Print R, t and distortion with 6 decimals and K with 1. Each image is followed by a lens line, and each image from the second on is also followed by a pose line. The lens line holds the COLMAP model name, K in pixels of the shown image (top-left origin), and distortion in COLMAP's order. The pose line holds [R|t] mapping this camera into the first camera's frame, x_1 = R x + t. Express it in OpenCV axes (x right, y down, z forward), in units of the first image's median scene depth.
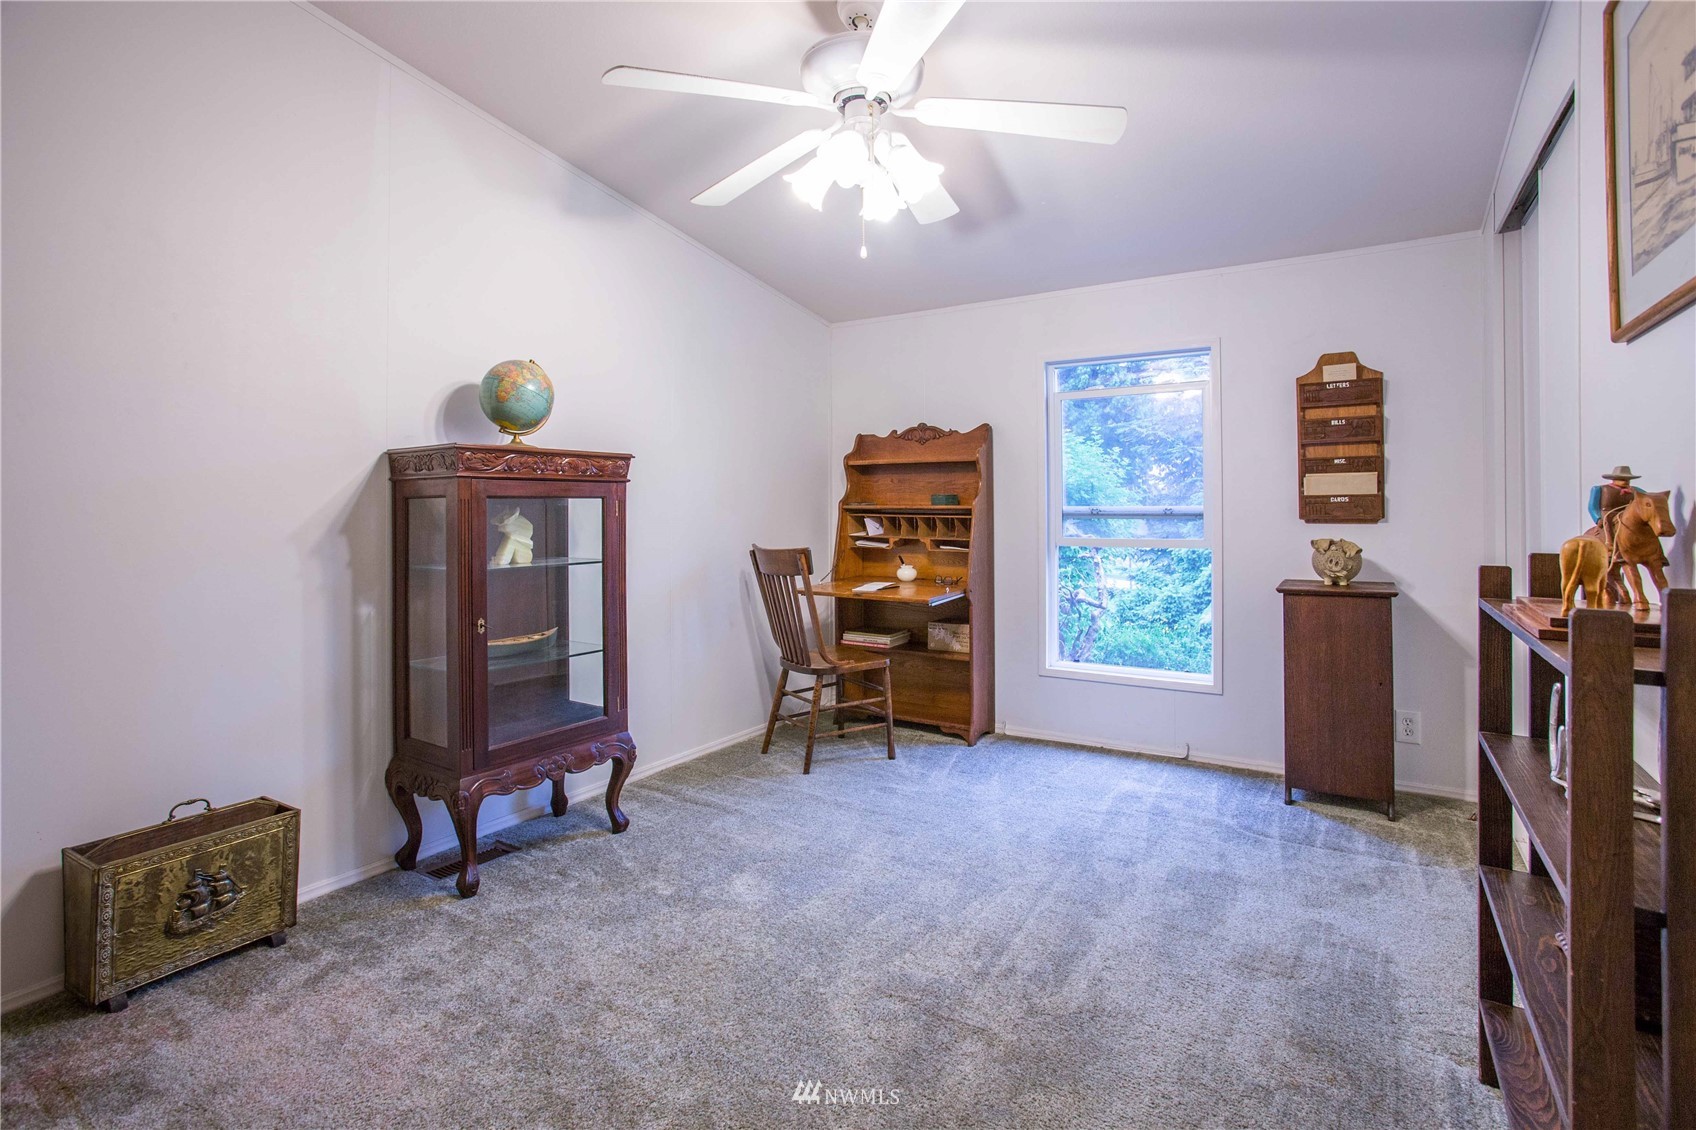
lens RADIAL K [[812.7, 0, 850.0], [0, 812.7, 508.9], [0, 0, 1]] dist [0.000238, 0.000430]
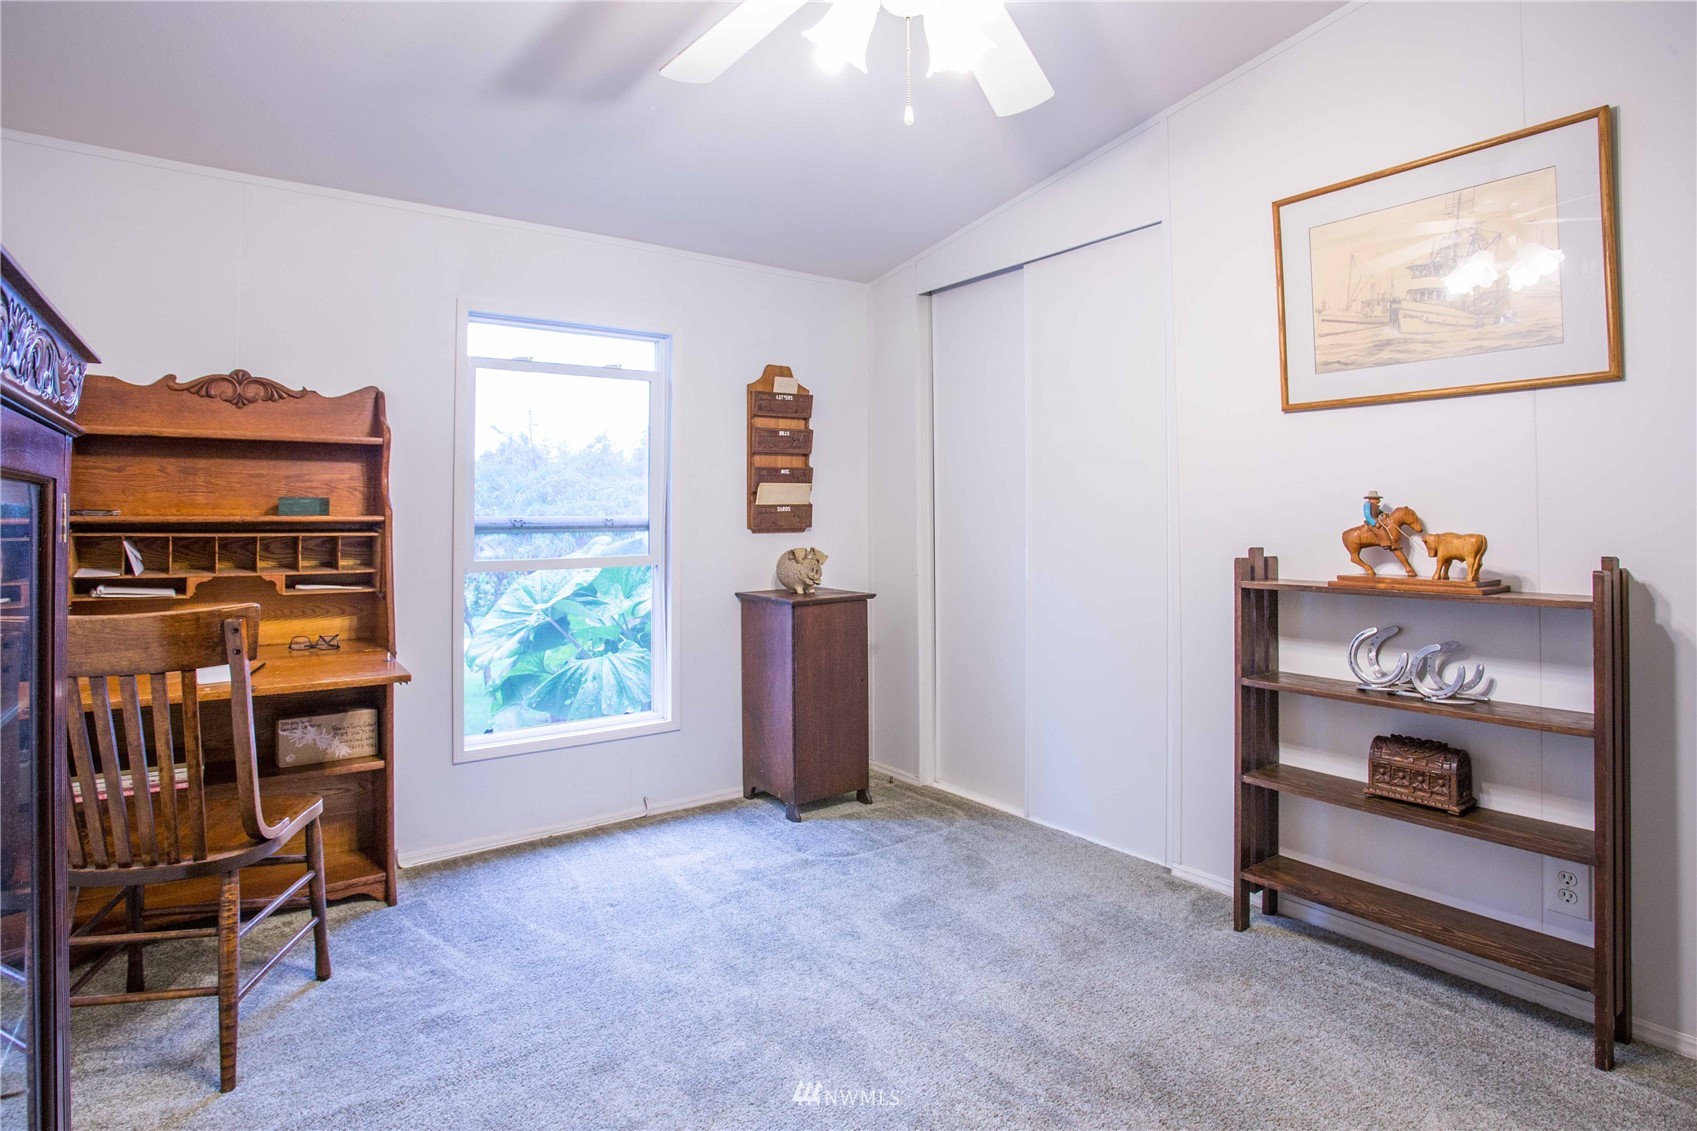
lens RADIAL K [[909.3, 0, 848.9], [0, 909.3, 477.8], [0, 0, 1]] dist [-0.078260, 0.038722]
pose [[0.369966, 0.034087, 0.928420, -0.426373], [0.004959, 0.999240, -0.038663, -0.006245], [-0.929032, 0.018908, 0.369516, 0.502725]]
